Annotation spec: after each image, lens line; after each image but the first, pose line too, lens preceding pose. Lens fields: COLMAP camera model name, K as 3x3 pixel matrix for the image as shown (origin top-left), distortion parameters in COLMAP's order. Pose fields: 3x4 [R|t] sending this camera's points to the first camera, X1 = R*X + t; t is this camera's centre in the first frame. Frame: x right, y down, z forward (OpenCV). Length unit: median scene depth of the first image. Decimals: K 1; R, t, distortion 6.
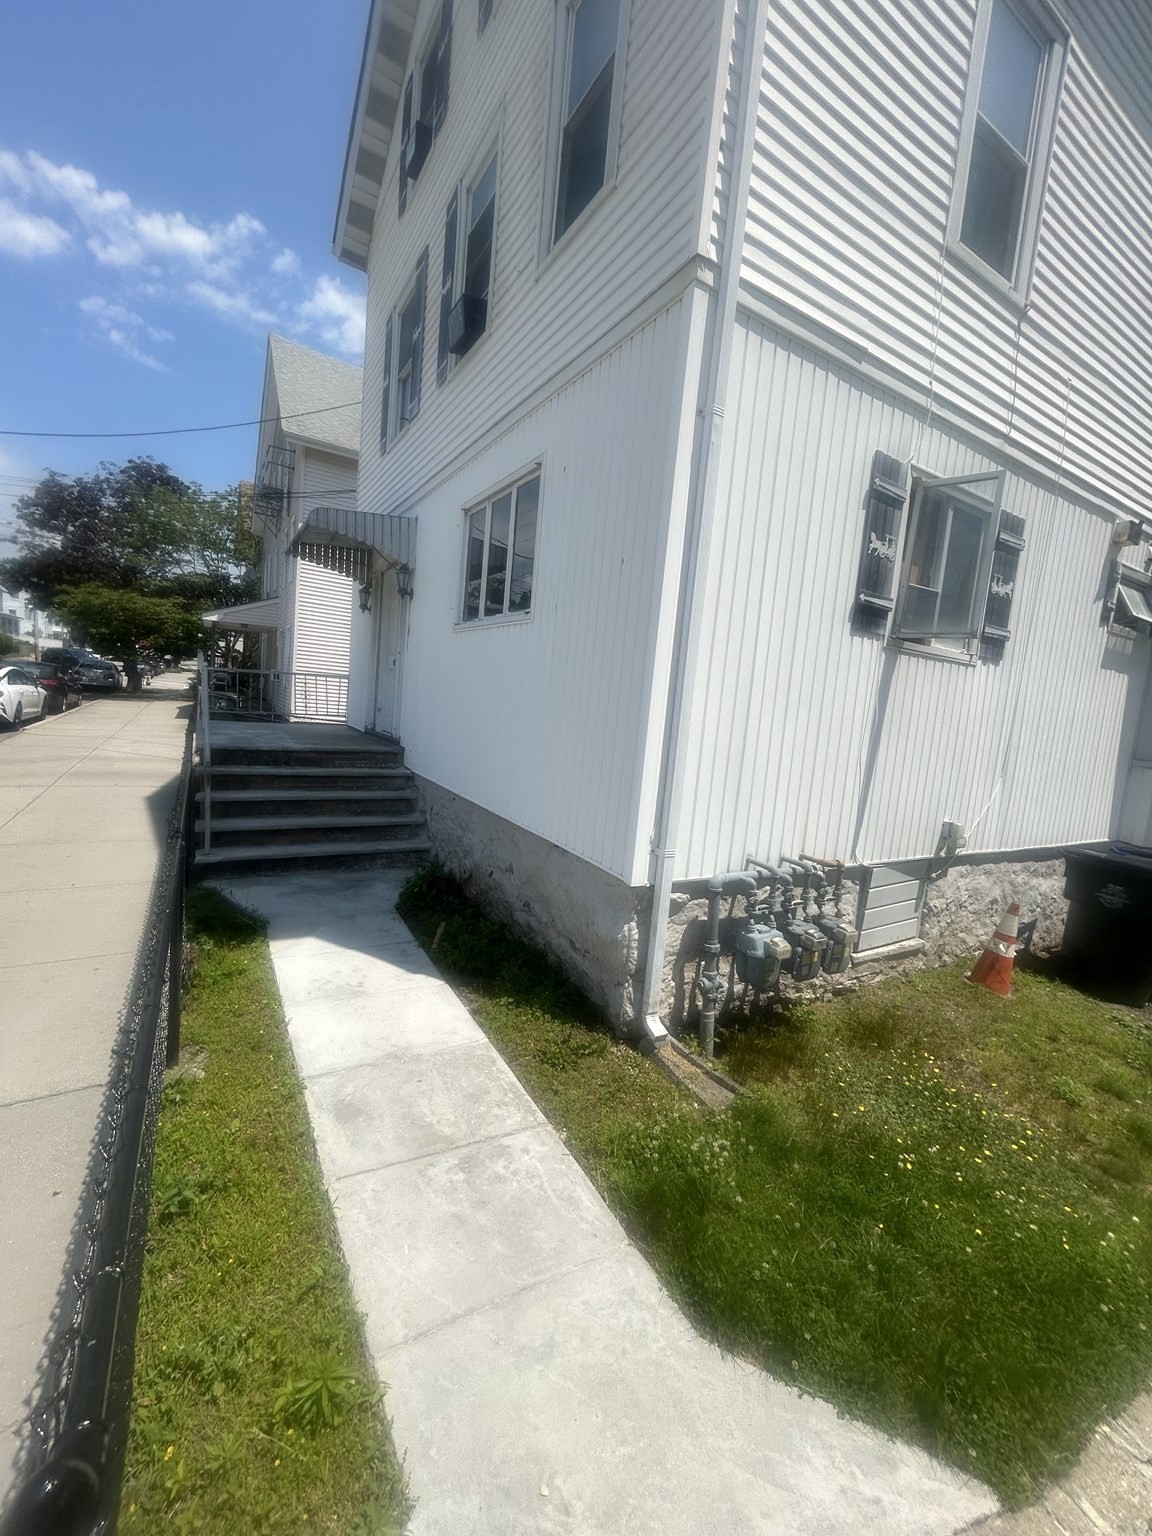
lens RADIAL K [[620.1, 0, 575.7], [0, 620.1, 767.2], [0, 0, 1]] dist [-0.003873, 0.001222]
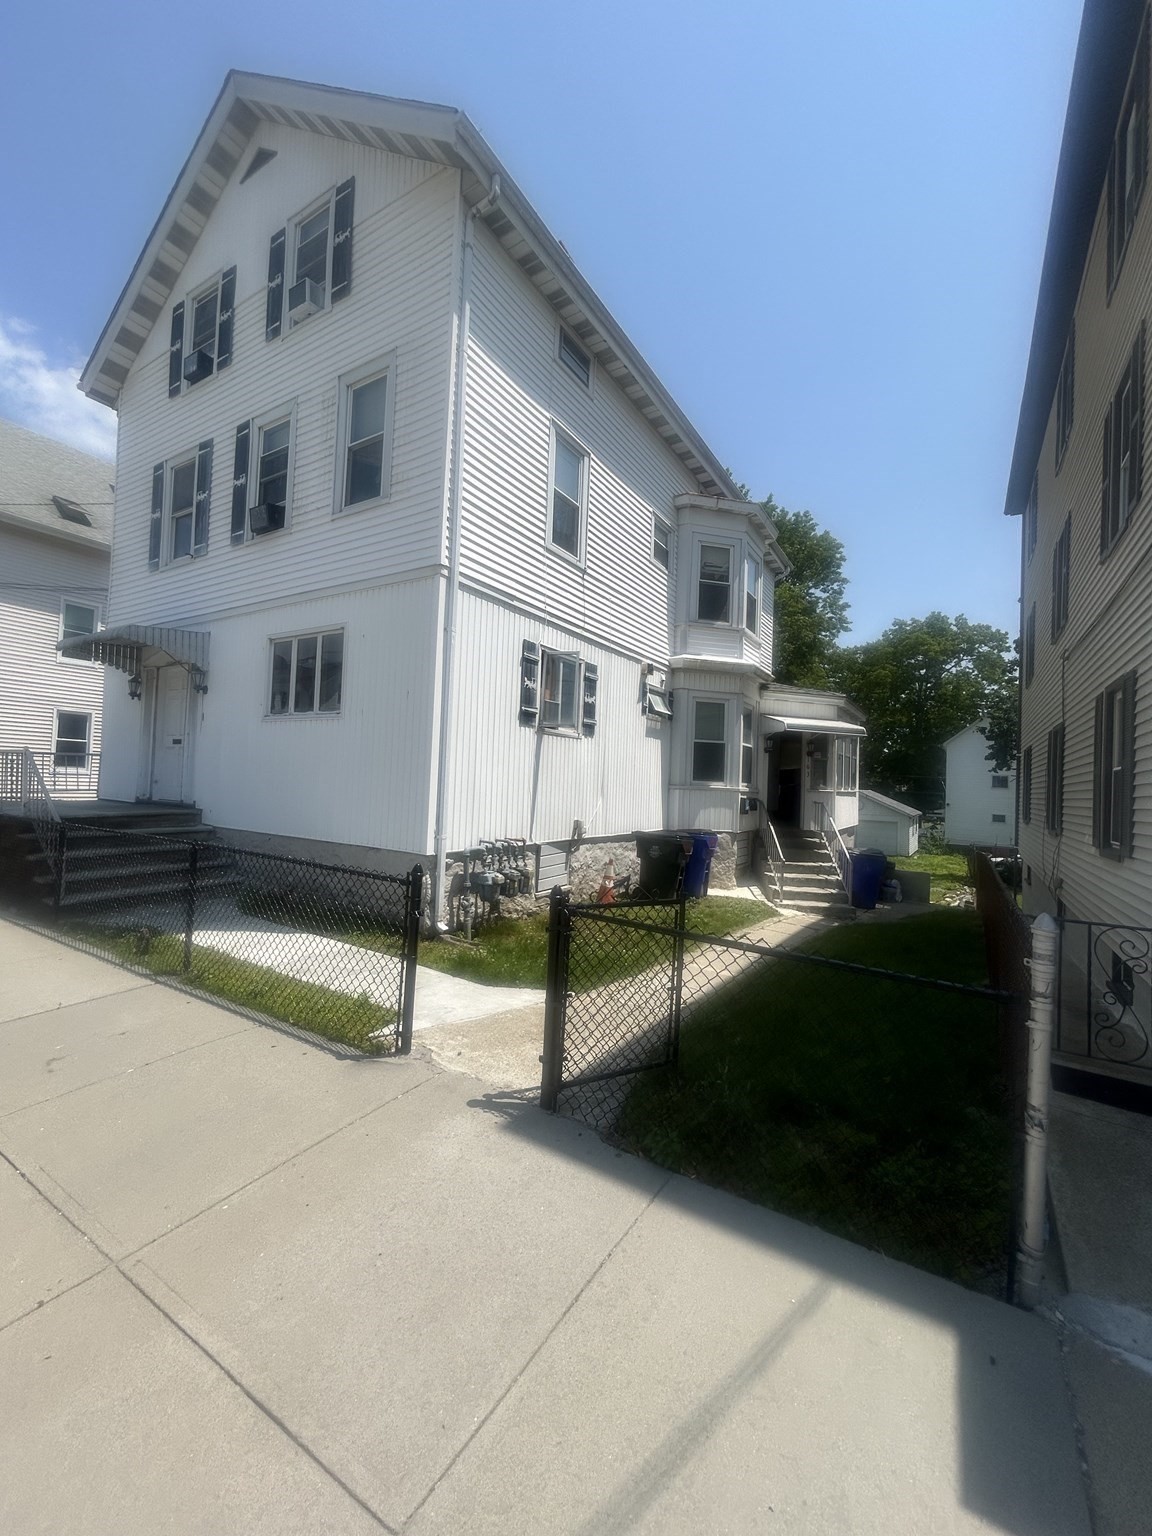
lens RADIAL K [[620.1, 0, 575.3], [0, 620.1, 767.9], [0, 0, 1]] dist [-0.003873, 0.001222]
pose [[0.886286, -0.043489, 0.461091, -0.325528], [0.089658, 0.992859, -0.078693, 0.094021], [-0.454376, 0.111085, 0.883856, -0.834486]]
